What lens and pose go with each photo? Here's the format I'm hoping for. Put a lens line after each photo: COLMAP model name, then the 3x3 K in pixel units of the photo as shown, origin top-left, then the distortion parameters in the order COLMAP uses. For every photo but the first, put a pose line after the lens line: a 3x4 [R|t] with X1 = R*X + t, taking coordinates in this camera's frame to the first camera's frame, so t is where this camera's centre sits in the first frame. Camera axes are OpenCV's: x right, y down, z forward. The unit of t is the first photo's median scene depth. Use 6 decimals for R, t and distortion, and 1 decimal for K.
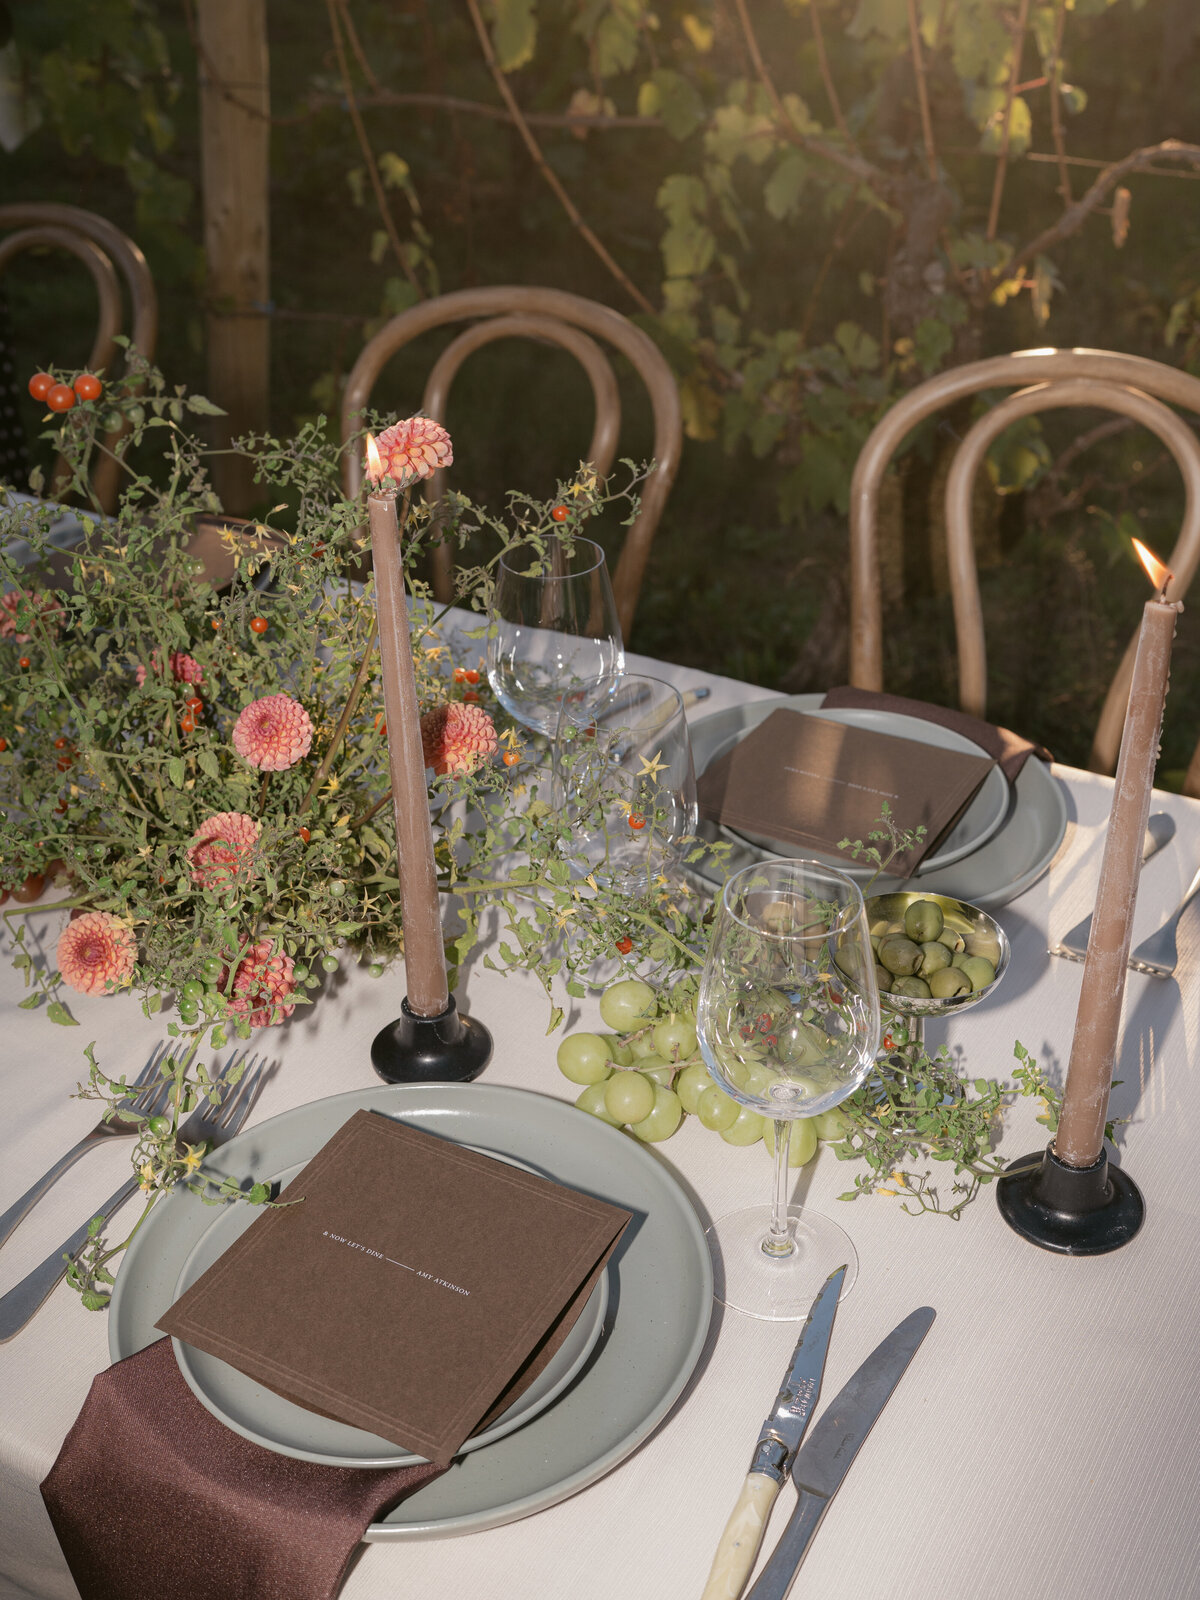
lens RADIAL K [[1688.2, 0, 599.7], [0, 1688.2, 762.0], [0, 0, 1]] dist [-0.004968, 0.014430]
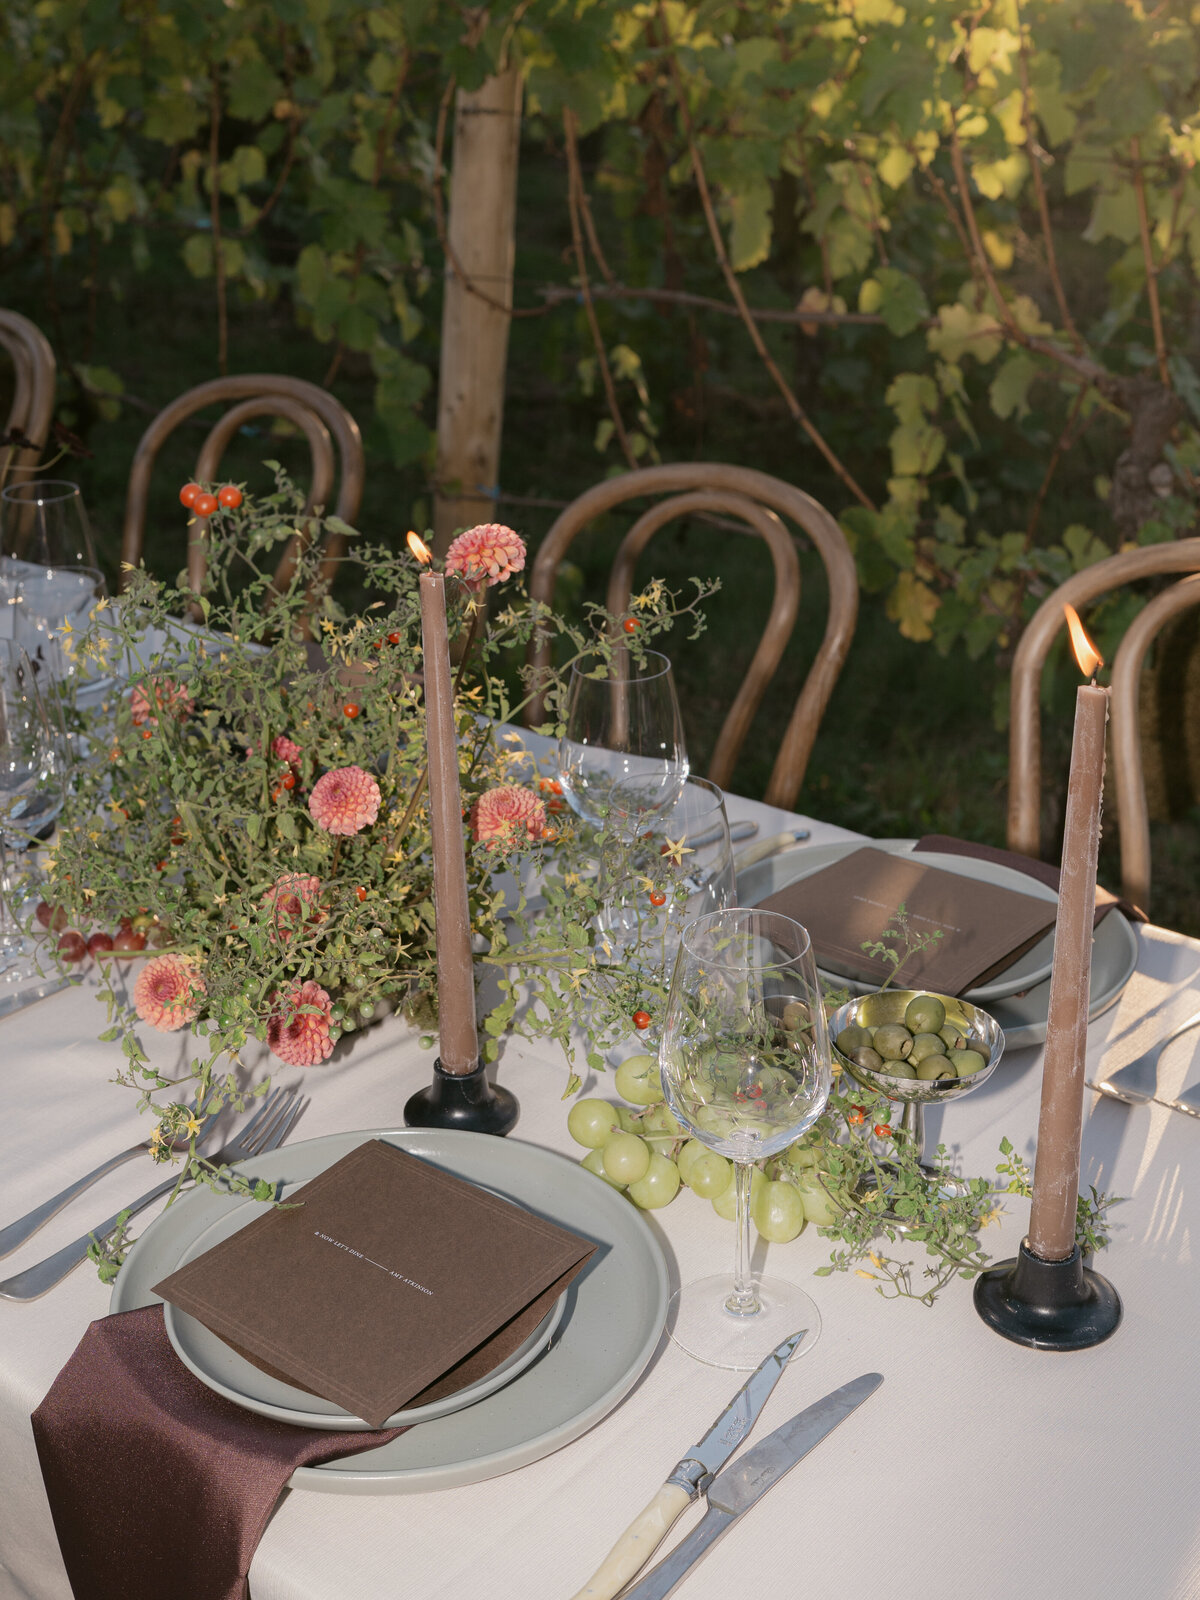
lens RADIAL K [[1919.6, 0, 602.9], [0, 1919.6, 755.3], [0, 0, 1]] dist [-0.006195, 0.003666]
pose [[0.984141, 0.061358, -0.166436, 0.166795], [-0.086252, 0.985409, -0.146732, 0.115103], [0.155004, 0.158761, 0.975074, -0.182170]]
